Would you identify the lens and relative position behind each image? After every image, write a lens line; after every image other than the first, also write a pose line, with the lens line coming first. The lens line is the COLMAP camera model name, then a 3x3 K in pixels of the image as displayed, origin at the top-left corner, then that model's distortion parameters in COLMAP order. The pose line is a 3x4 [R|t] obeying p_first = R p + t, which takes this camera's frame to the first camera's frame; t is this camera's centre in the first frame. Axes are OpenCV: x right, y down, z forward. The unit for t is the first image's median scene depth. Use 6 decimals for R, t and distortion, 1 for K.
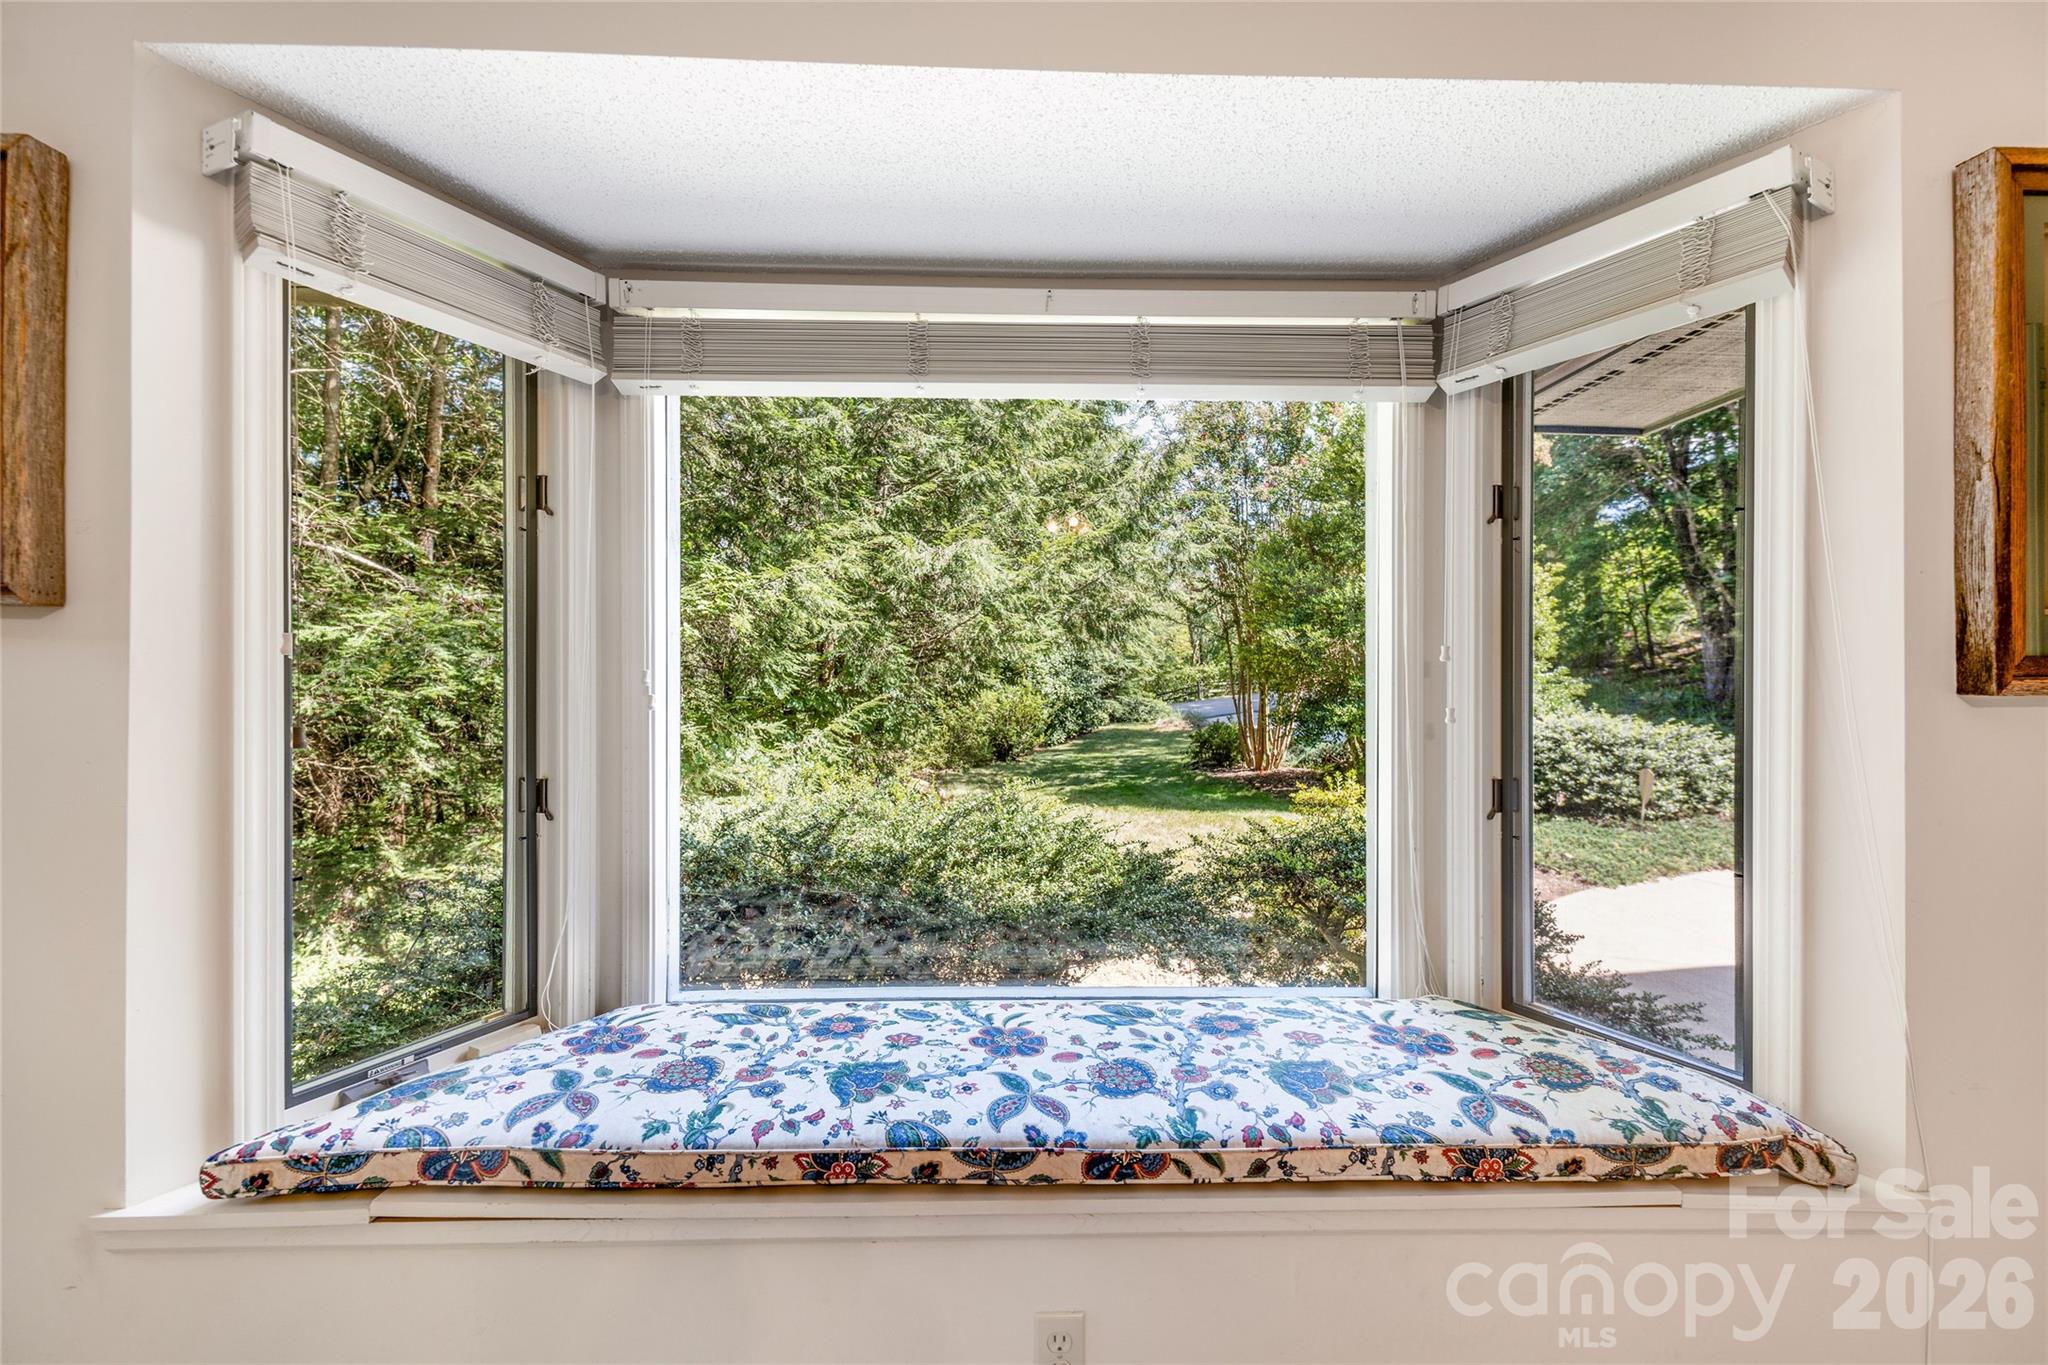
lens RADIAL K [[843.4, 0, 1045.5], [0, 843.4, 666.3], [0, 0, 1]] dist [0.004470, -0.002209]
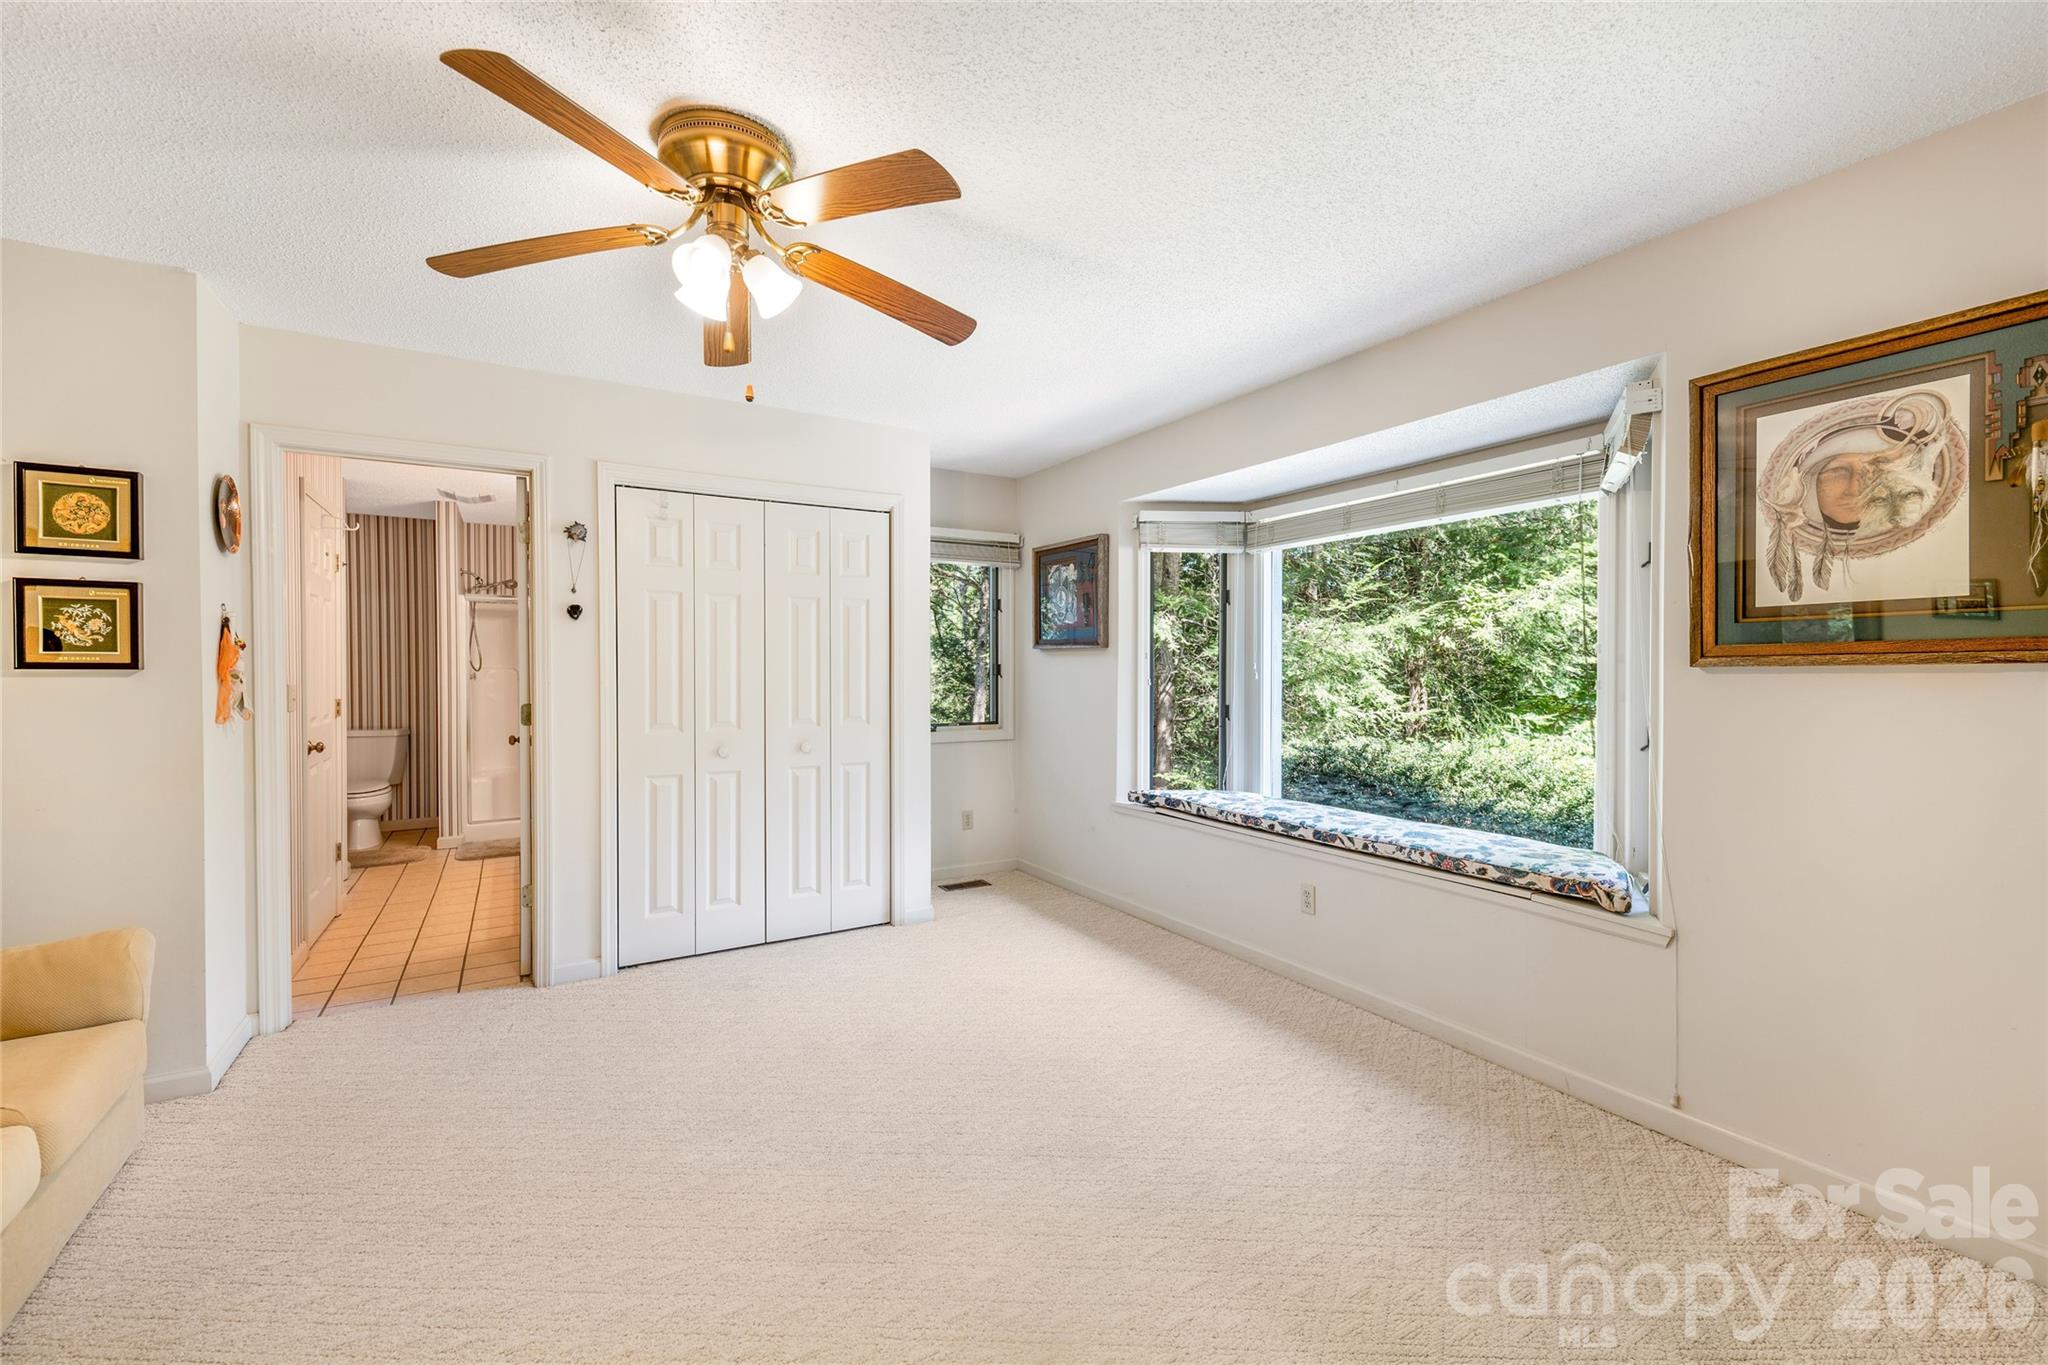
lens RADIAL K [[843.4, 0, 1026.7], [0, 843.4, 682.0], [0, 0, 1]] dist [0.004470, -0.002209]
pose [[0.484534, 0.007231, -0.874743, 2.045990], [-0.000815, 0.999969, 0.007815, 0.057843], [0.874772, -0.003073, 0.484525, -1.209250]]
